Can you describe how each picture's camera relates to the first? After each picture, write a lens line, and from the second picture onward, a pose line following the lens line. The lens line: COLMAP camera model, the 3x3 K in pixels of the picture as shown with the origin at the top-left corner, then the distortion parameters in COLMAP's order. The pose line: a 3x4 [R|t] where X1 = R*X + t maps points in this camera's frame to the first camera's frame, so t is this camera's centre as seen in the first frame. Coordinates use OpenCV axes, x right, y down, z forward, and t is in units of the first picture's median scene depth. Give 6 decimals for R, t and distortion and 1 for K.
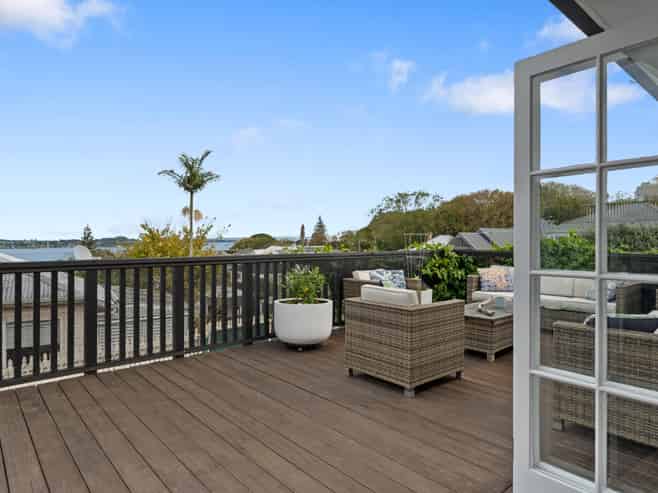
lens RADIAL K [[416.8, 0, 329.0], [0, 416.8, 246.5], [0, 0, 1]] dist [-0.002158, 0.001741]
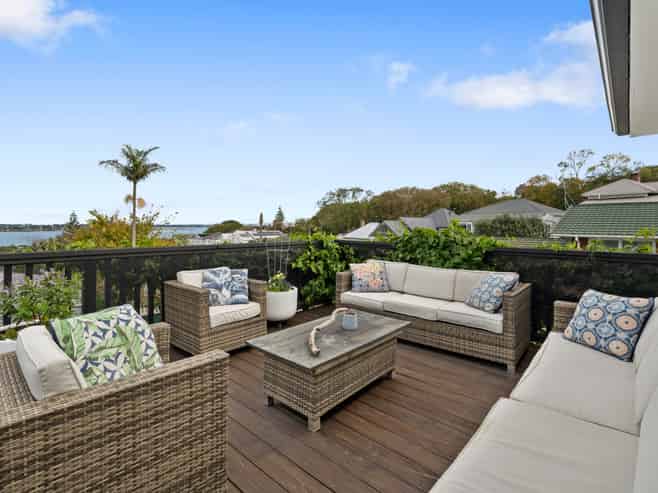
lens RADIAL K [[326.4, 0, 328.1], [0, 326.4, 232.9], [0, 0, 1]] dist [0.000822, -0.000086]
pose [[0.993355, 0.002645, 0.115059, 0.064050], [-0.003359, 0.999976, 0.006012, -0.003713], [-0.115040, -0.006358, 0.993340, 0.093941]]
